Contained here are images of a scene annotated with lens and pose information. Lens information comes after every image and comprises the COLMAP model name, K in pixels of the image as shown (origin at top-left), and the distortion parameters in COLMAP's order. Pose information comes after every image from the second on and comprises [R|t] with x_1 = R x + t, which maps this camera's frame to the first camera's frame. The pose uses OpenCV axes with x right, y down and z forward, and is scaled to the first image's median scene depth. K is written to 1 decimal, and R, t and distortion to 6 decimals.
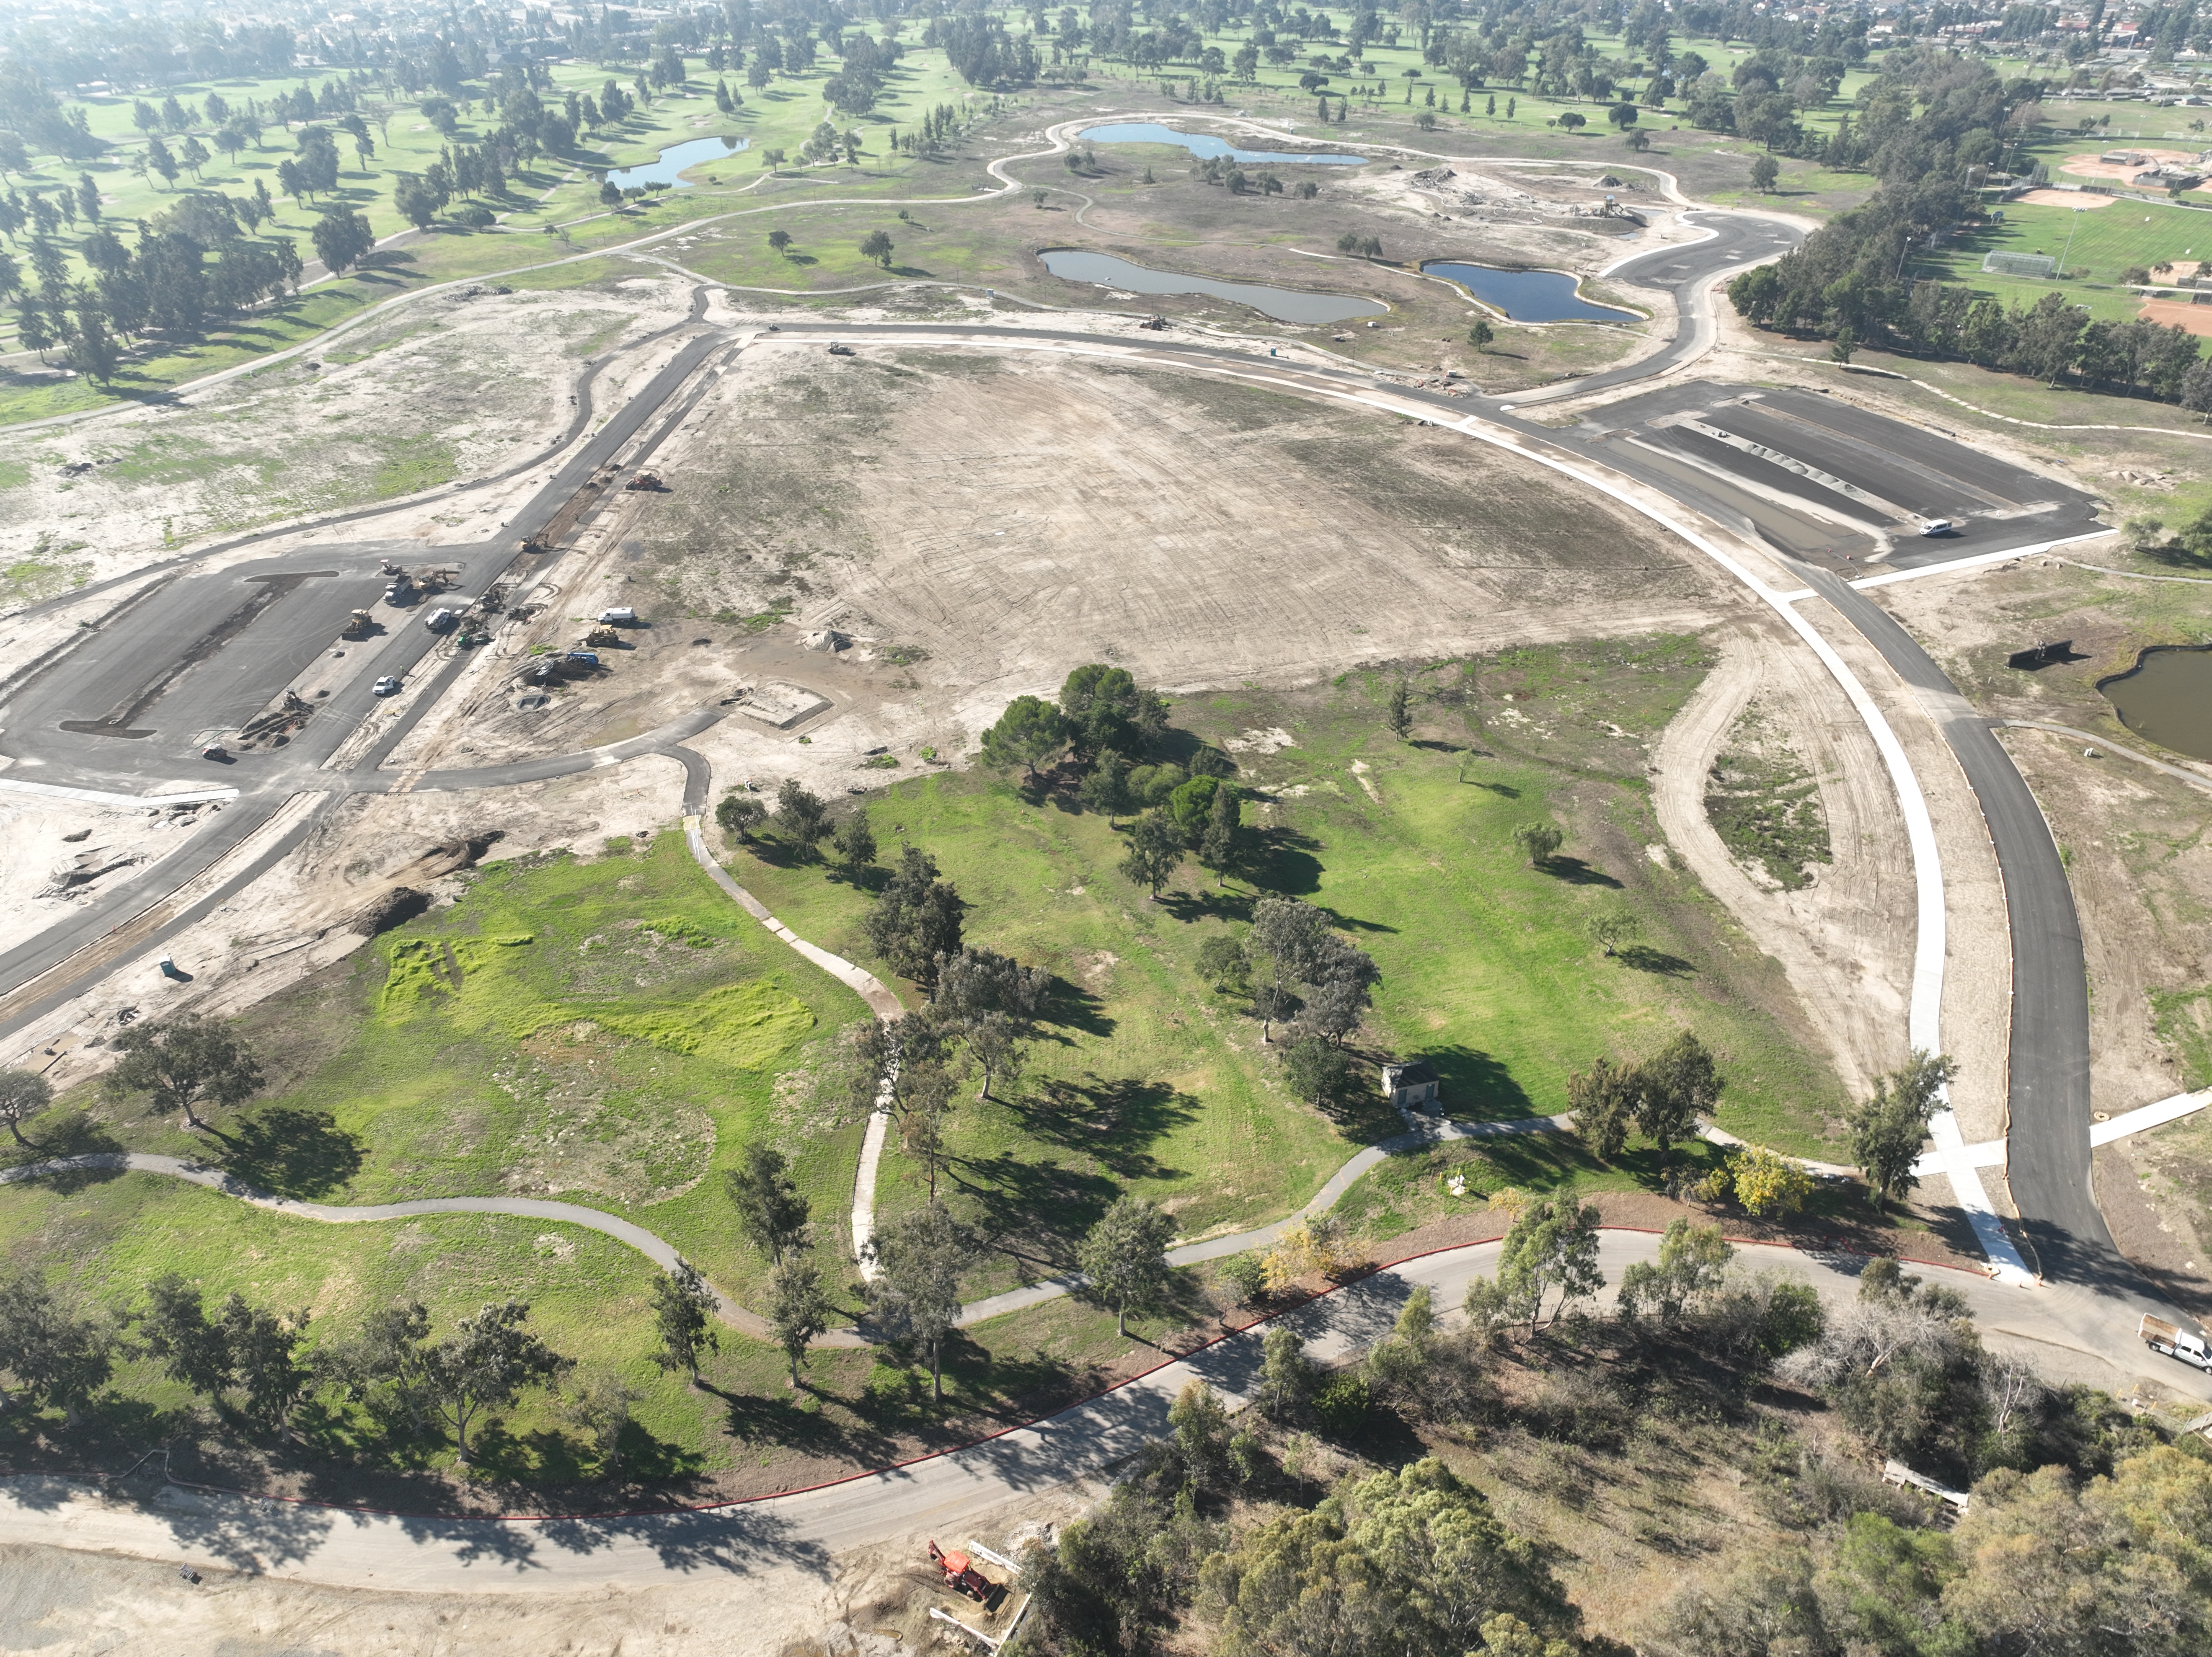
lens RADIAL K [[1559.2, 0, 1110.8], [0, 1559.2, 839.1], [0, 0, 1]] dist [-0.003685, 0.022270]
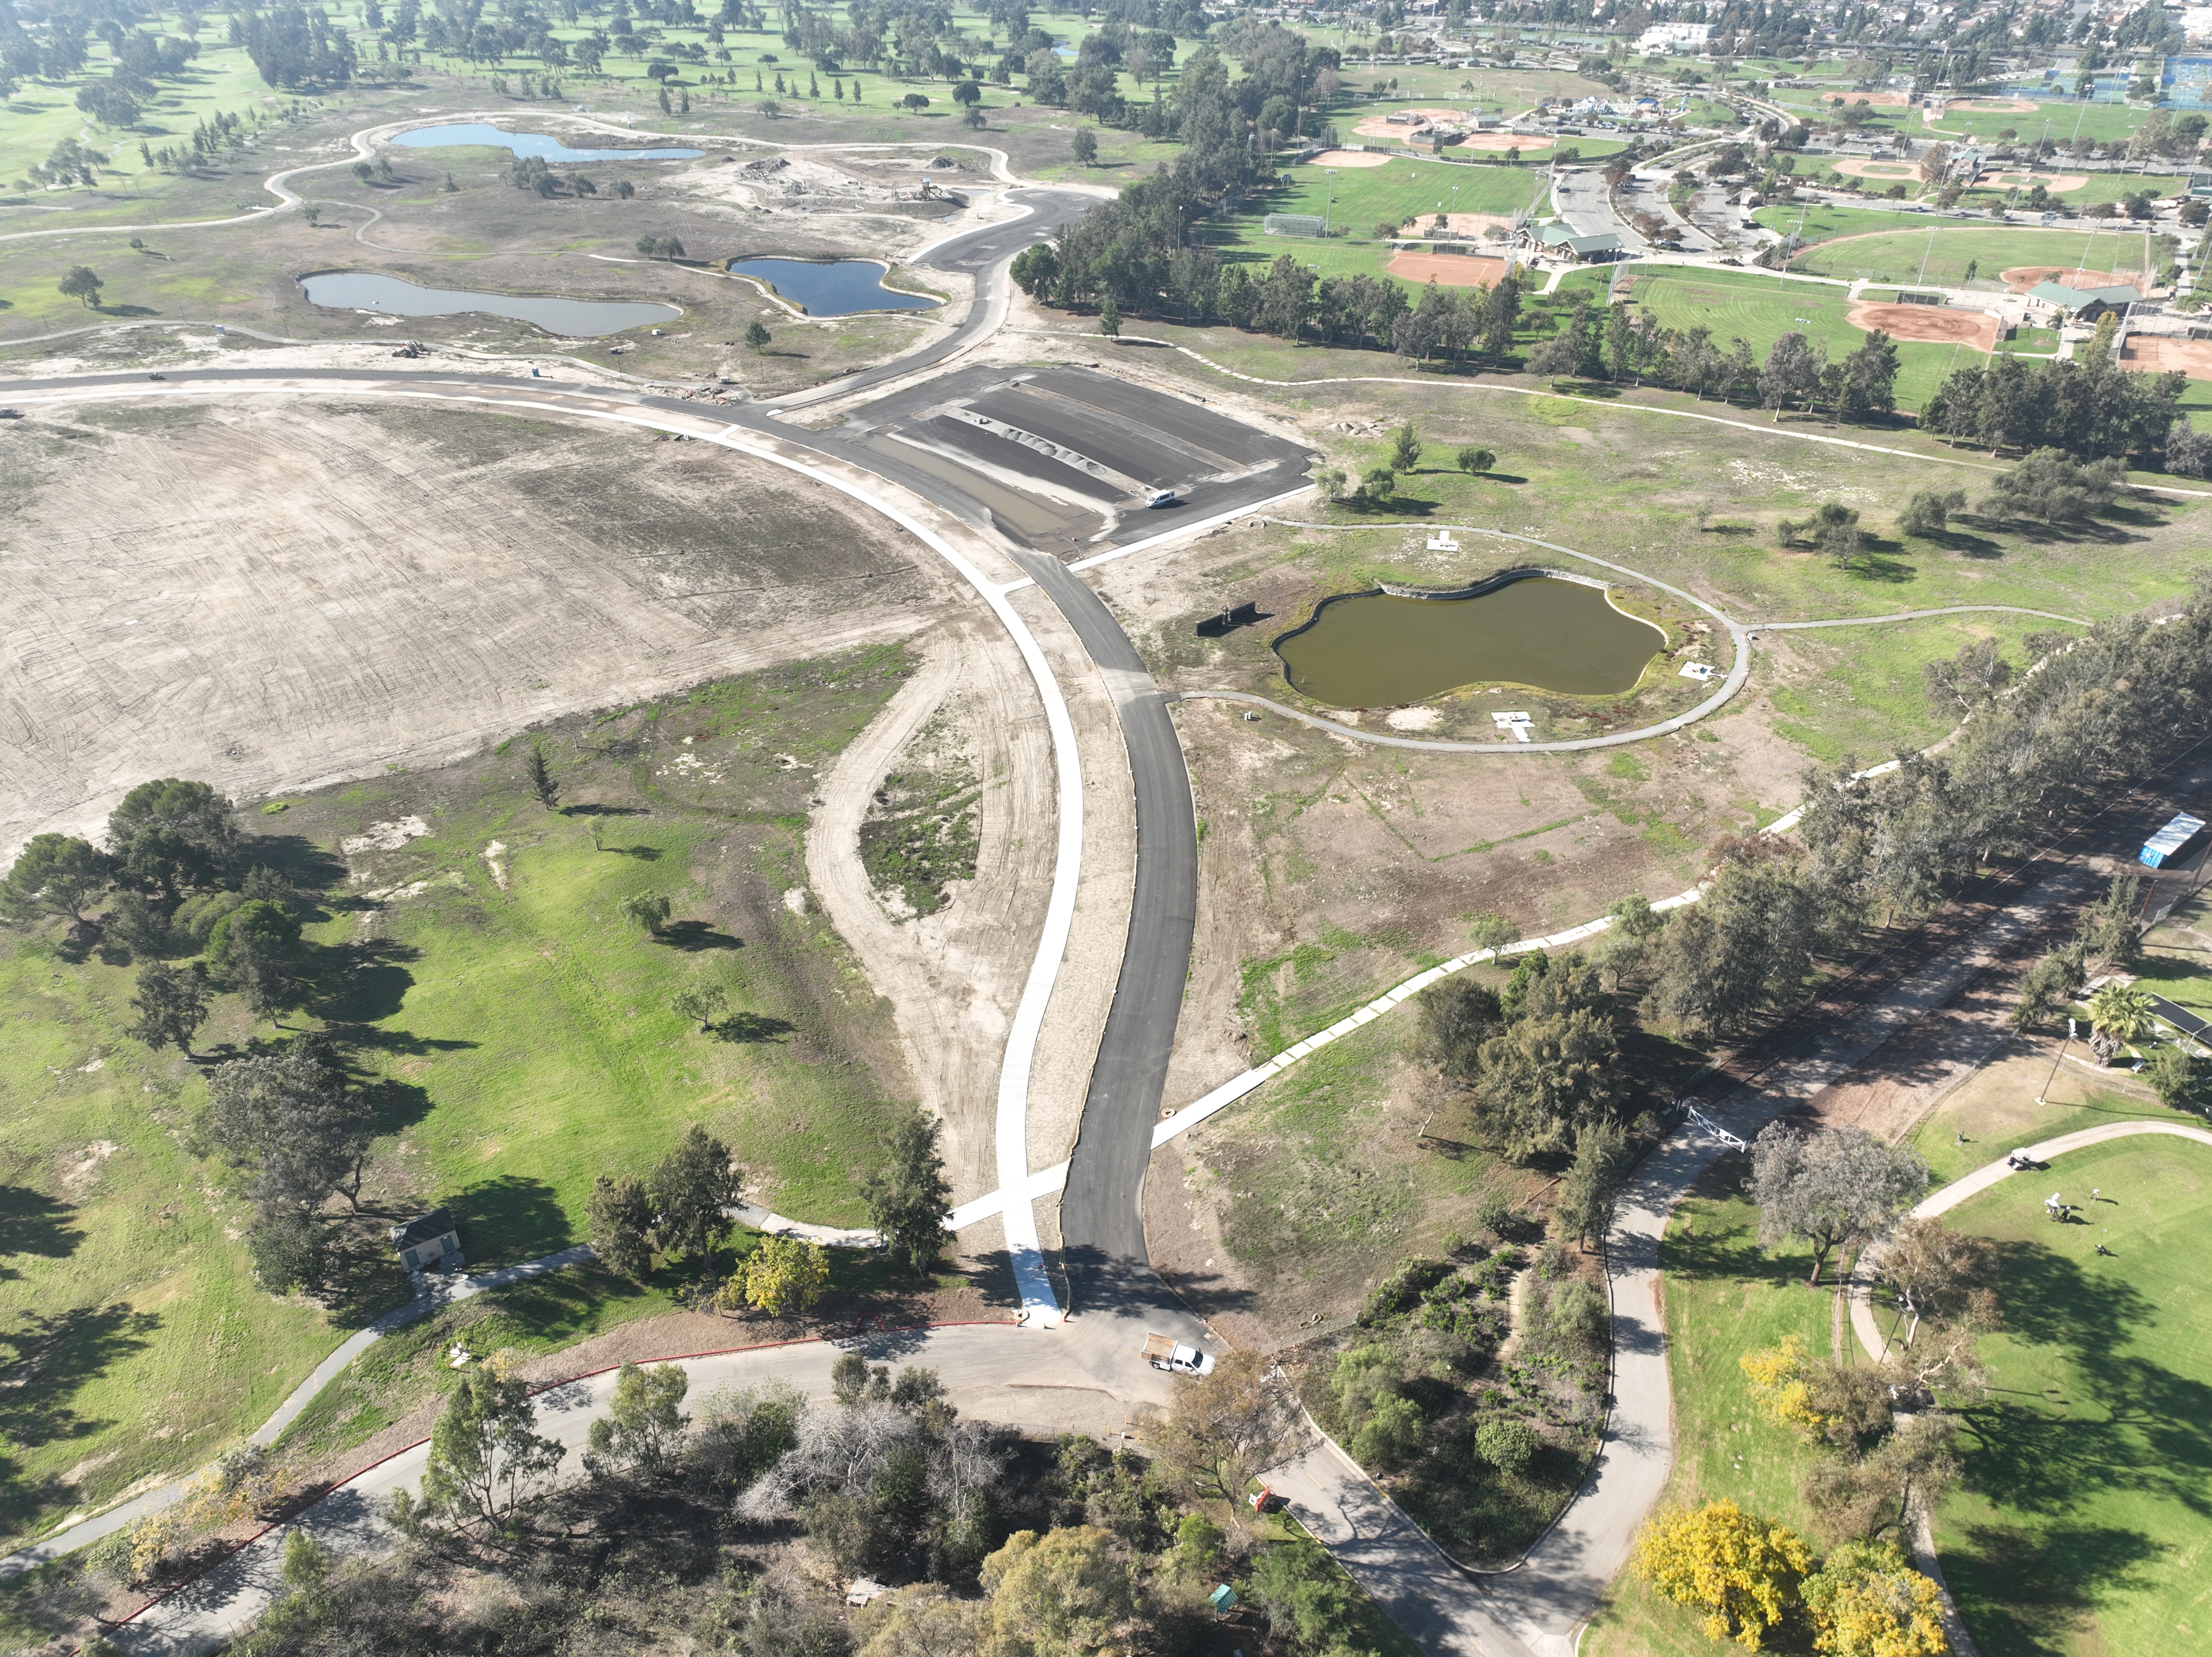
lens RADIAL K [[1559.2, 0, 1117.3], [0, 1559.2, 838.6], [0, 0, 1]] dist [-0.003685, 0.022270]
pose [[0.953772, -0.163909, 0.251900, 0.222125], [0.161464, 0.986407, 0.030494, -0.017277], [-0.253474, 0.011589, 0.967273, 0.028587]]
